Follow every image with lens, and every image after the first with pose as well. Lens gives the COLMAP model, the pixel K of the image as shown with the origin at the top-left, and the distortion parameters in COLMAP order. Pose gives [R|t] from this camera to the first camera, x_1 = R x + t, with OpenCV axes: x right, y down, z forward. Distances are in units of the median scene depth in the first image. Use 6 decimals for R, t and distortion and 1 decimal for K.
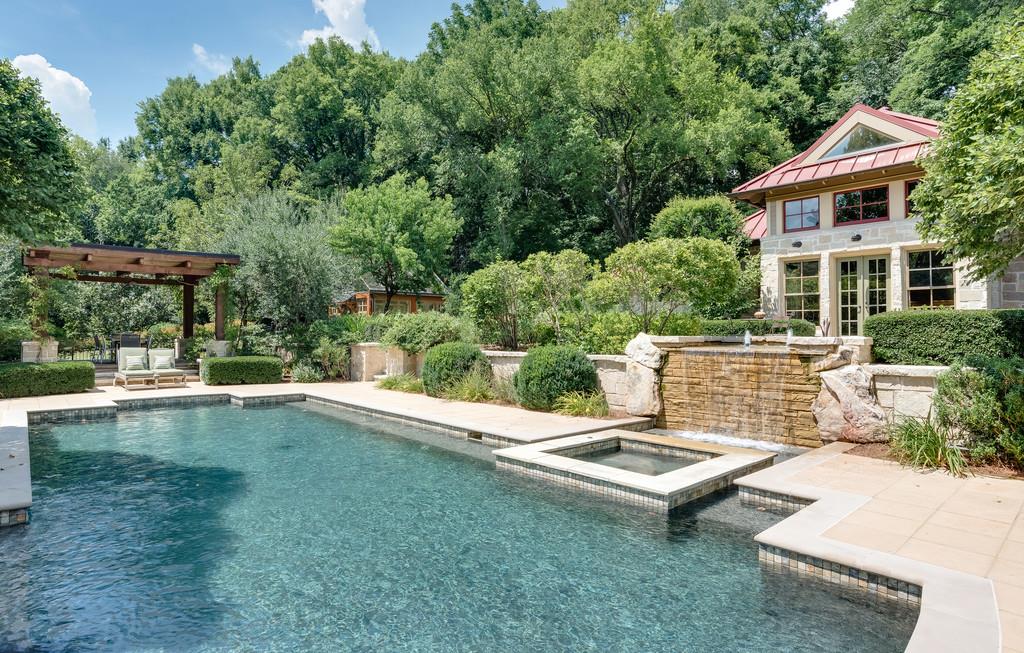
lens RADIAL K [[542.4, 0, 510.7], [0, 542.4, 325.4], [0, 0, 1]] dist [-0.016603, 0.000050]
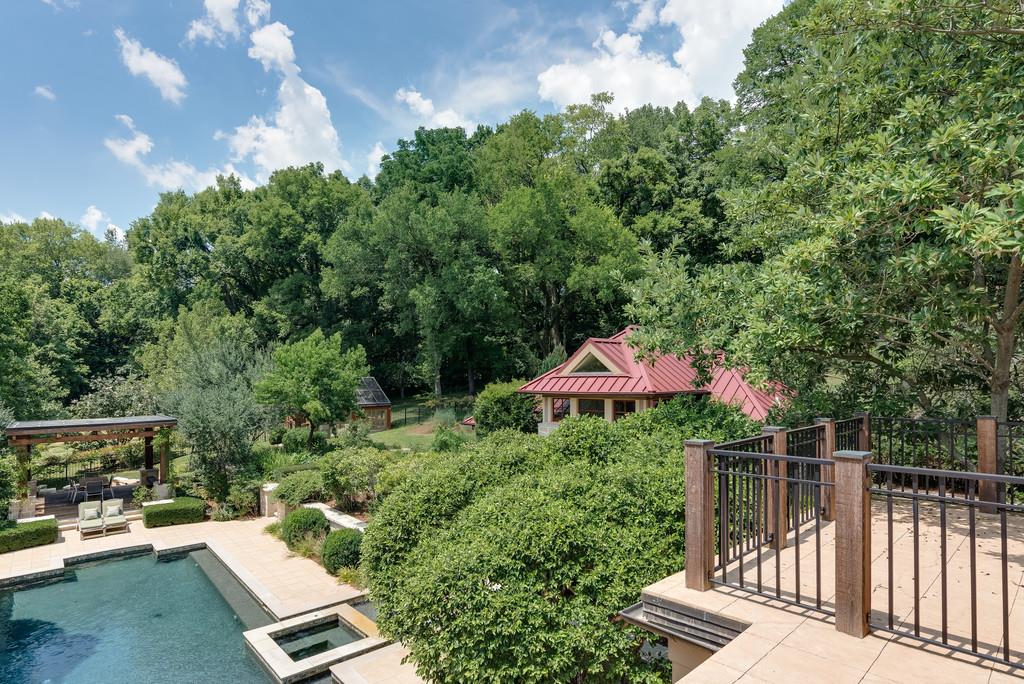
lens RADIAL K [[513.4, 0, 509.4], [0, 513.4, 383.3], [0, 0, 1]] dist [-0.006896, 0.001284]
pose [[0.999961, -0.006872, -0.005626, 0.134639], [0.006970, 0.999821, 0.017585, -0.097124], [0.005504, -0.017624, 0.999830, -0.106439]]
